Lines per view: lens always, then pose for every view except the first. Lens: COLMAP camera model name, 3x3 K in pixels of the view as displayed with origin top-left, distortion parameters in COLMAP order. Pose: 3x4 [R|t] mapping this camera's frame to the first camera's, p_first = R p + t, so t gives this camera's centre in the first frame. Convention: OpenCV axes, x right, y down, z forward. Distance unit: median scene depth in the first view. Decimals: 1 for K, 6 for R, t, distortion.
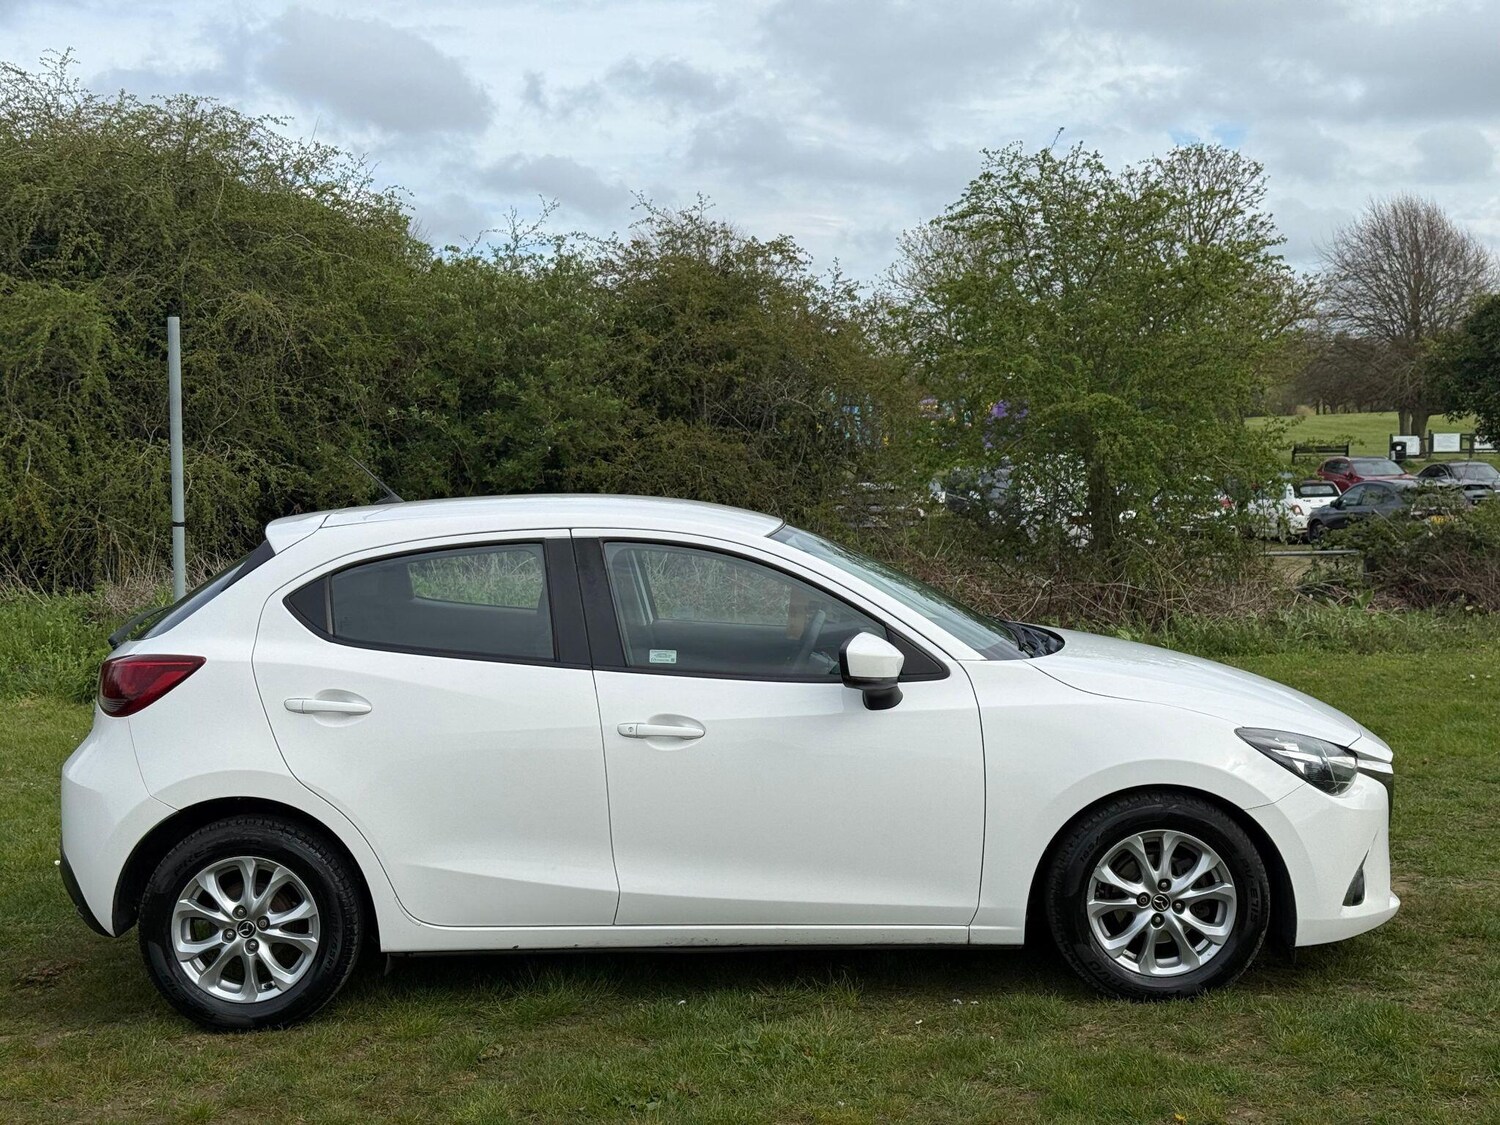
lens RADIAL K [[2079.1, 0, 744.2], [0, 2079.1, 568.1], [0, 0, 1]] dist [0.126010, 0.000000]
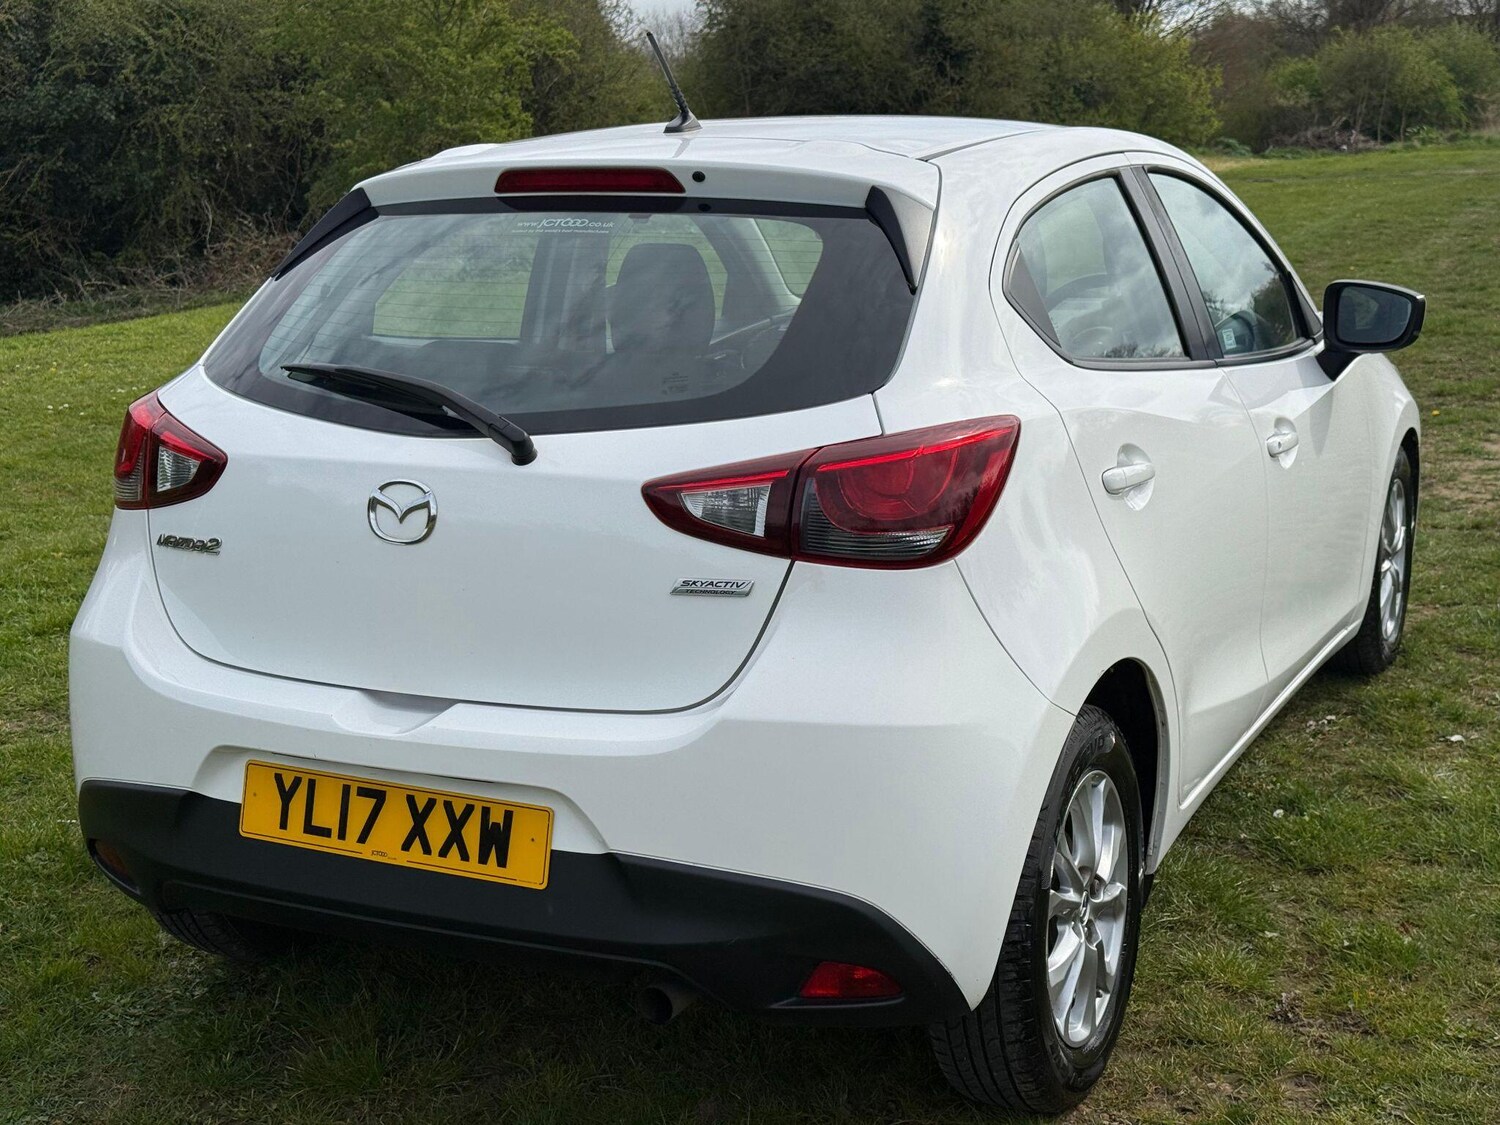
lens RADIAL K [[2079.1, 0, 746.3], [0, 2079.1, 566.3], [0, 0, 1]] dist [0.126010, 0.000000]
pose [[0.438192, -0.178554, 0.880969, -0.729846], [0.076122, 0.983923, 0.161558, -0.007389], [-0.895652, -0.003732, 0.444739, 0.836253]]
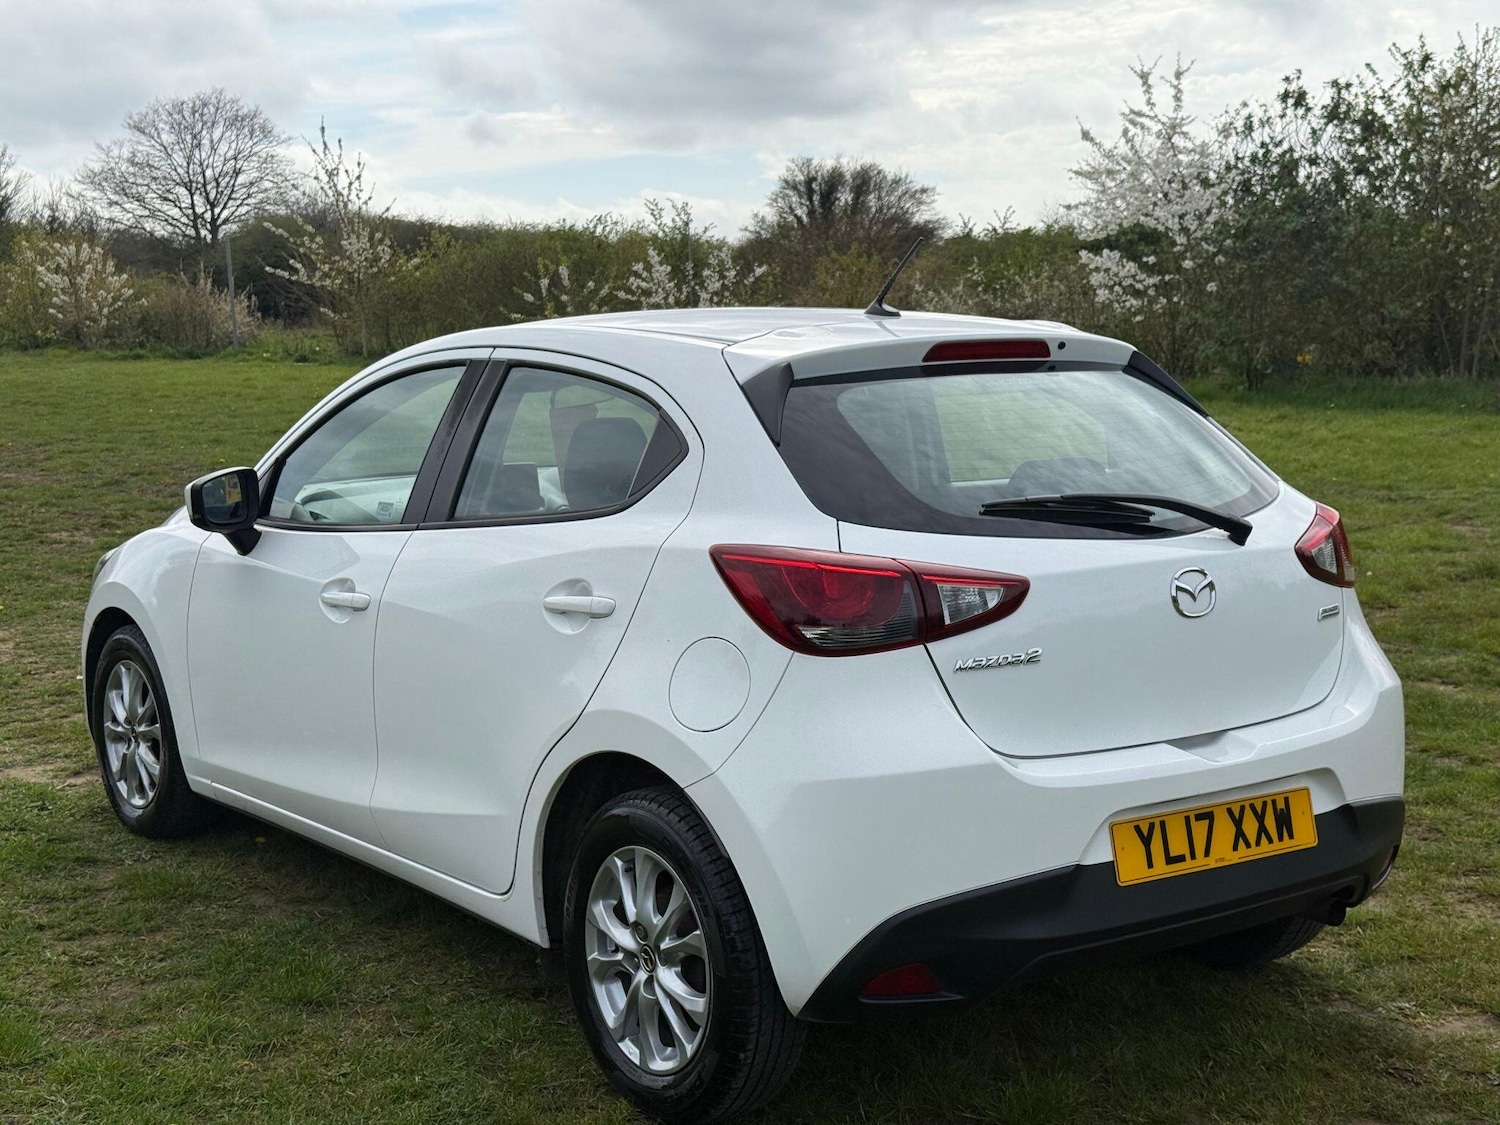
lens RADIAL K [[2079.1, 0, 748.1], [0, 2079.1, 570.5], [0, 0, 1]] dist [0.126010, 0.000000]
pose [[-0.606153, -0.073350, 0.791959, -0.753395], [0.073046, 0.986396, 0.147266, -0.057239], [-0.791987, 0.147115, -0.592549, 1.606975]]
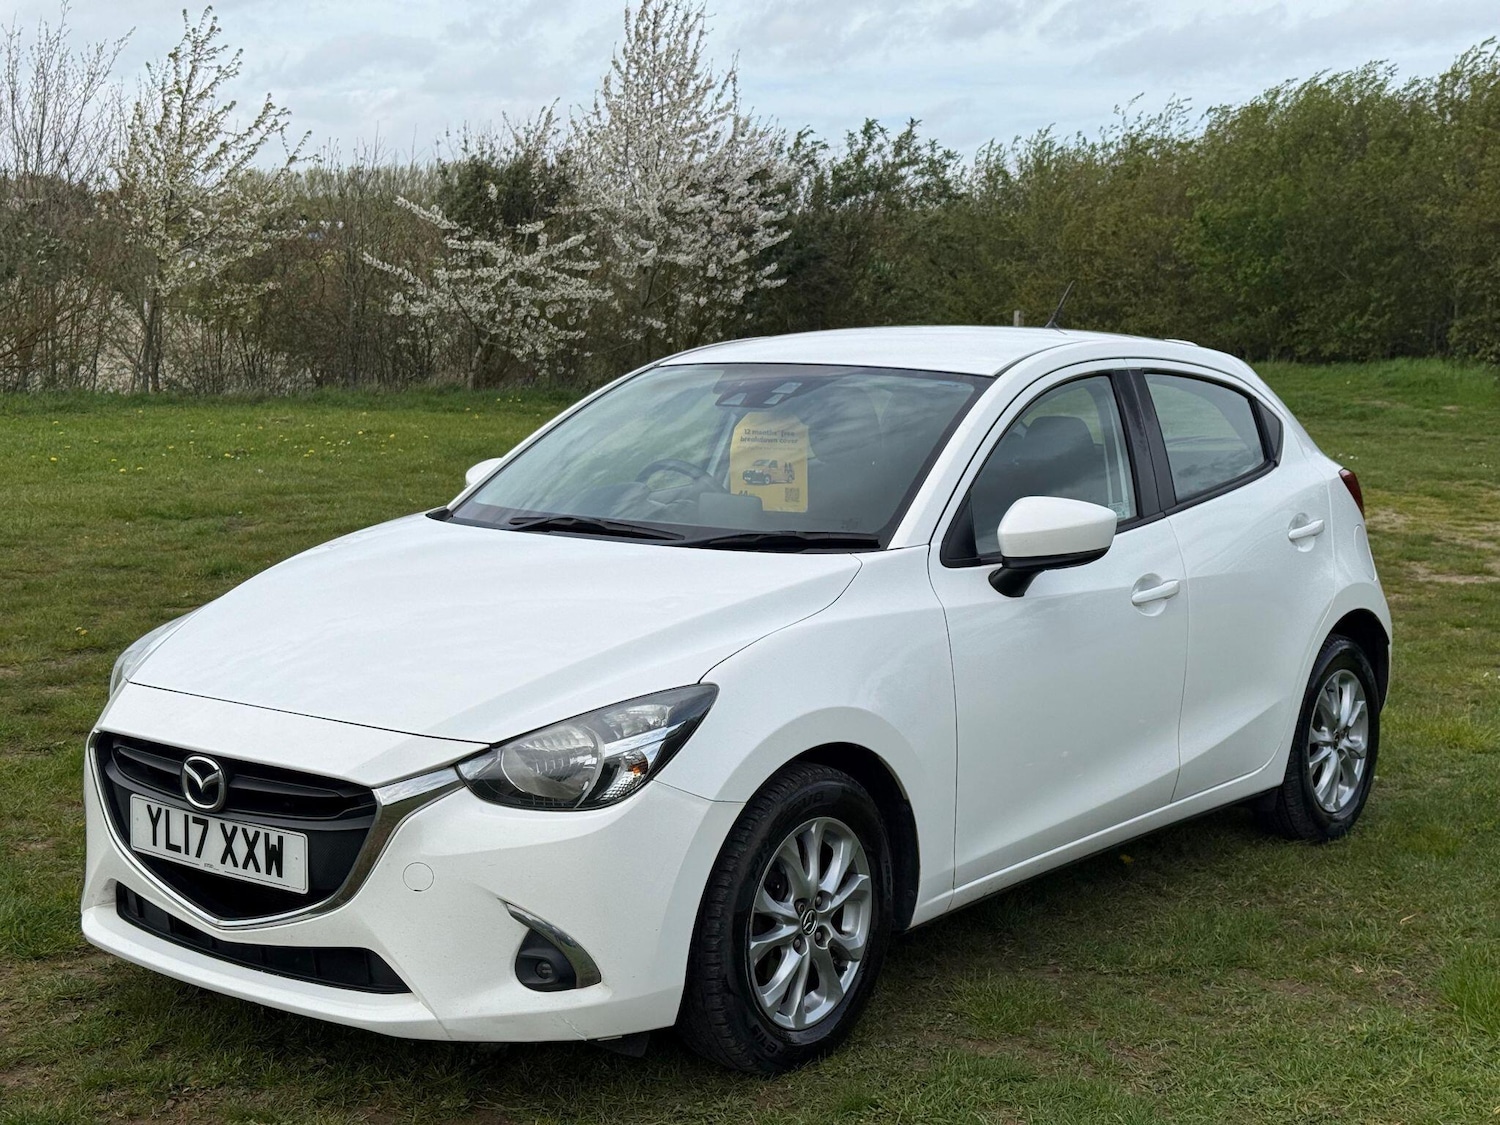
lens RADIAL K [[2079.1, 0, 760.0], [0, 2079.1, 565.2], [0, 0, 1]] dist [0.126010, 0.000000]
pose [[-0.608626, 0.102072, -0.786864, 0.740031], [-0.053425, 0.984169, 0.168990, -0.089316], [0.791656, 0.144890, -0.593538, 1.640698]]
